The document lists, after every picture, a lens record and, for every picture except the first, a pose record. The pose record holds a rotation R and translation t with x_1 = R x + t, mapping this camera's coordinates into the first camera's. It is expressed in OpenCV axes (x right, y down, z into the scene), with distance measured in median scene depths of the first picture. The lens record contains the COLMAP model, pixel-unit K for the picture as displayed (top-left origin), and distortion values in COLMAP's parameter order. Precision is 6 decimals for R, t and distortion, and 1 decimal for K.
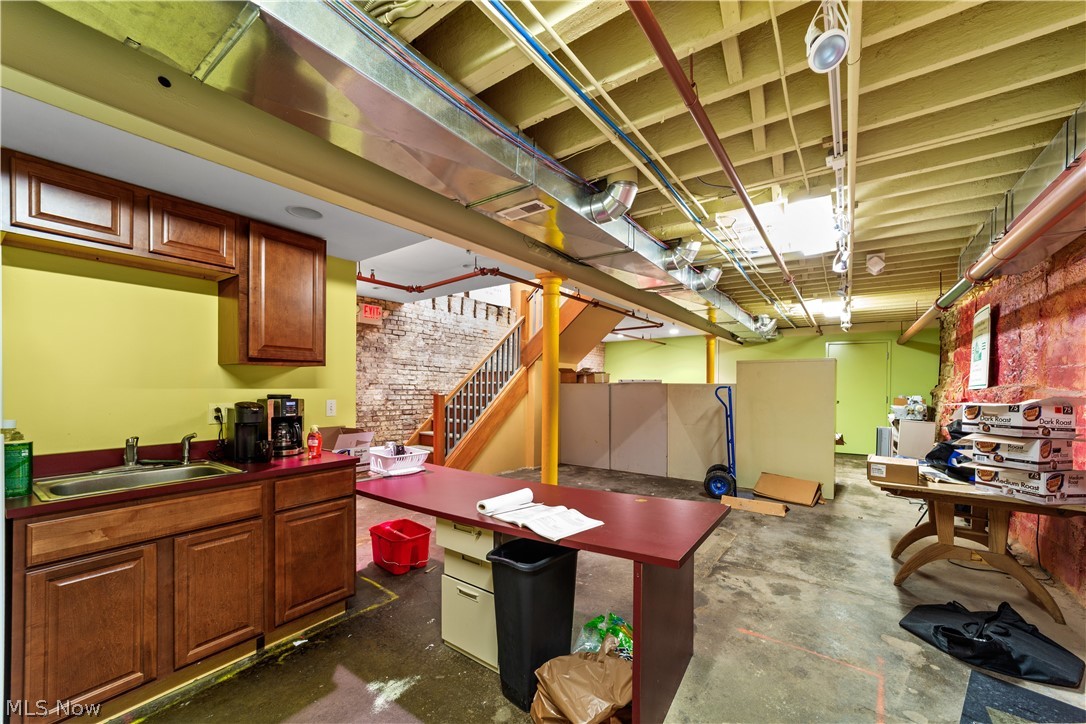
lens RADIAL K [[420.1, 0, 542.0], [0, 420.1, 385.8], [0, 0, 1]] dist [-0.016171, 0.006601]
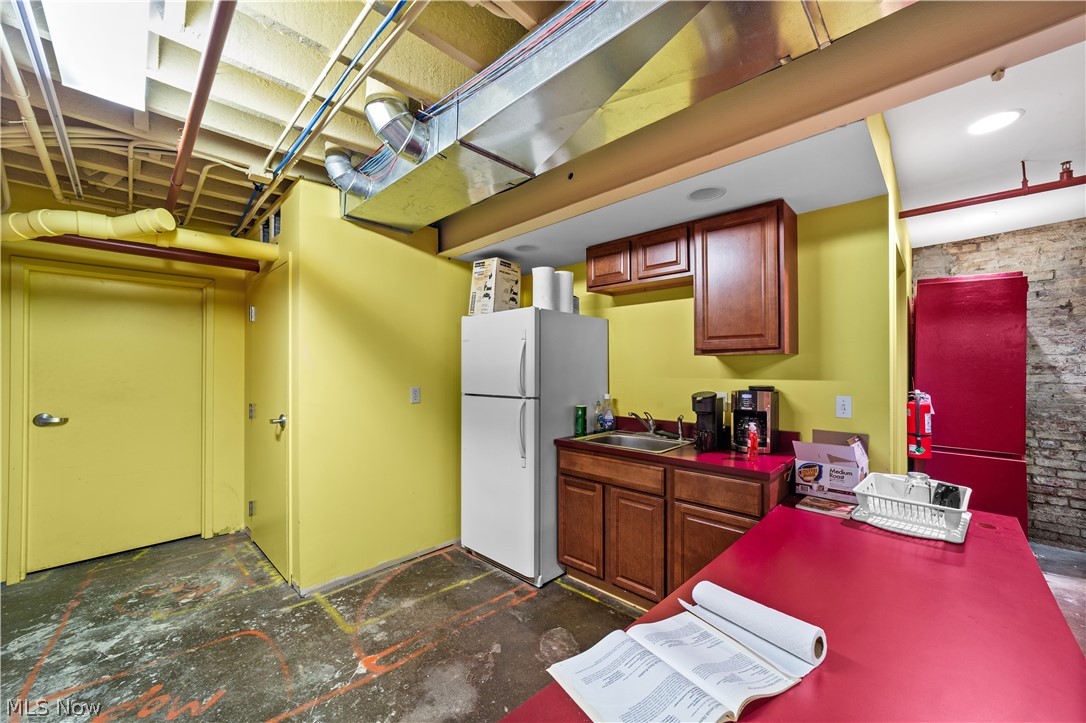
lens RADIAL K [[420.1, 0, 539.1], [0, 420.1, 362.8], [0, 0, 1]] dist [-0.016171, 0.006601]
pose [[-0.150973, -0.015049, -0.988423, 0.416092], [-0.002101, 0.999887, -0.014903, -0.017981], [0.988536, -0.000174, -0.150988, 0.763918]]
